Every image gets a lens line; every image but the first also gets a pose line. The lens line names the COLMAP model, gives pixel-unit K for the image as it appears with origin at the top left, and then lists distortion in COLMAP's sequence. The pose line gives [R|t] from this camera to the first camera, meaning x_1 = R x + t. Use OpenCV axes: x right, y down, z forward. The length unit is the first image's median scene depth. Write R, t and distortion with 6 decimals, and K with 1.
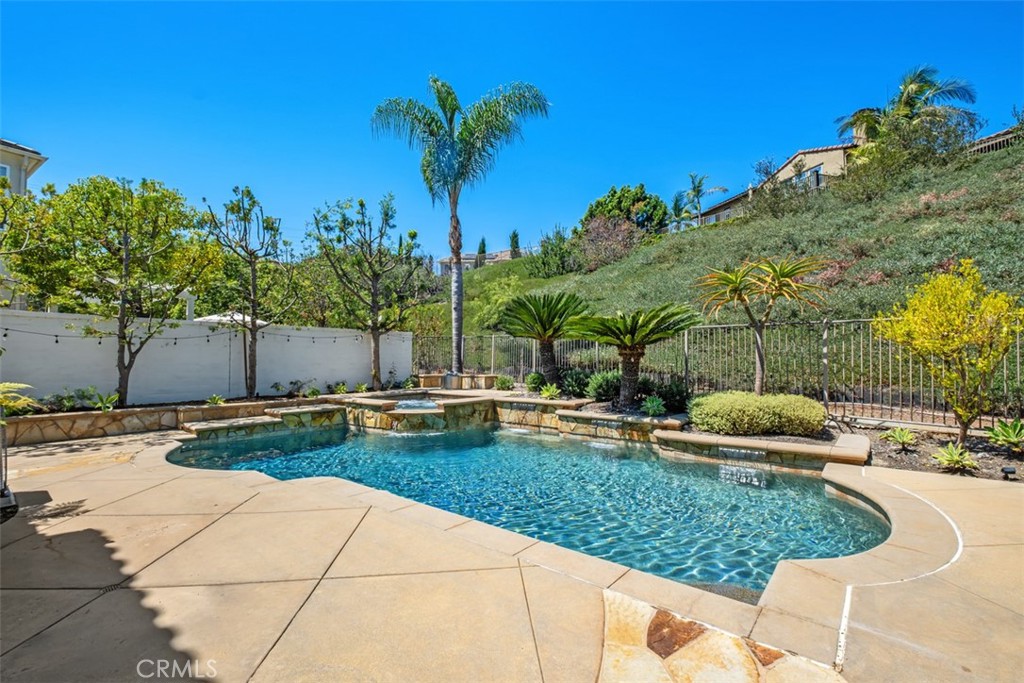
lens RADIAL K [[441.5, 0, 512.3], [0, 441.5, 358.3], [0, 0, 1]] dist [-0.001477, -0.000531]
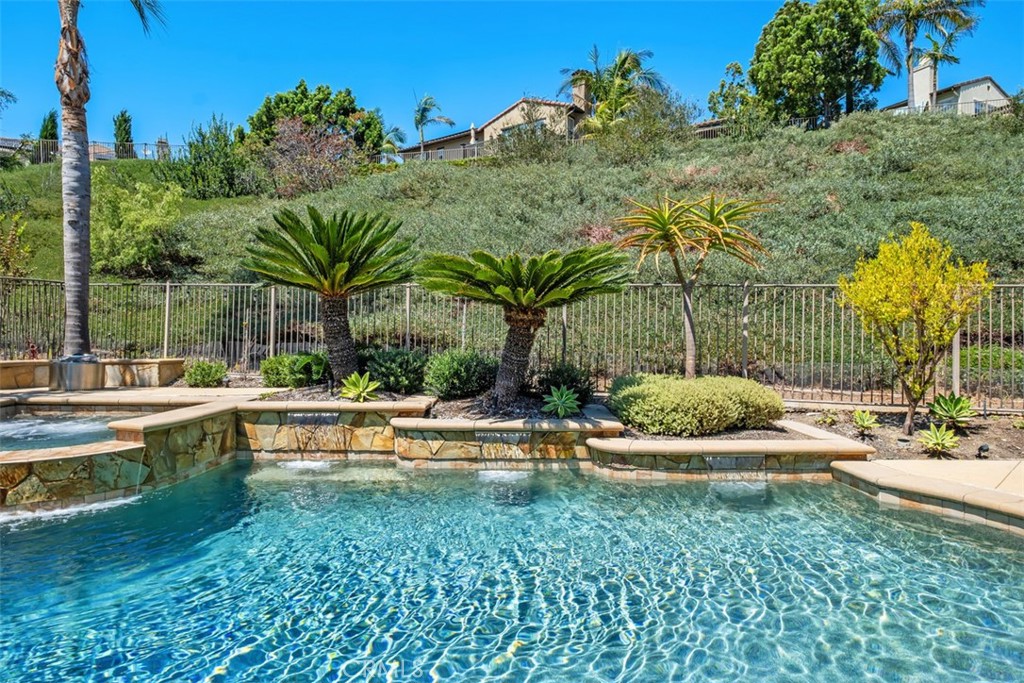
lens RADIAL K [[567.7, 0, 512.0], [0, 567.7, 341.5], [0, 0, 1]] dist [-0.001637, -0.001109]
pose [[0.785518, -0.002267, 0.618835, -0.216601], [-0.007459, 0.999886, 0.013131, 0.008539], [-0.618794, -0.014930, 0.785412, 0.341008]]
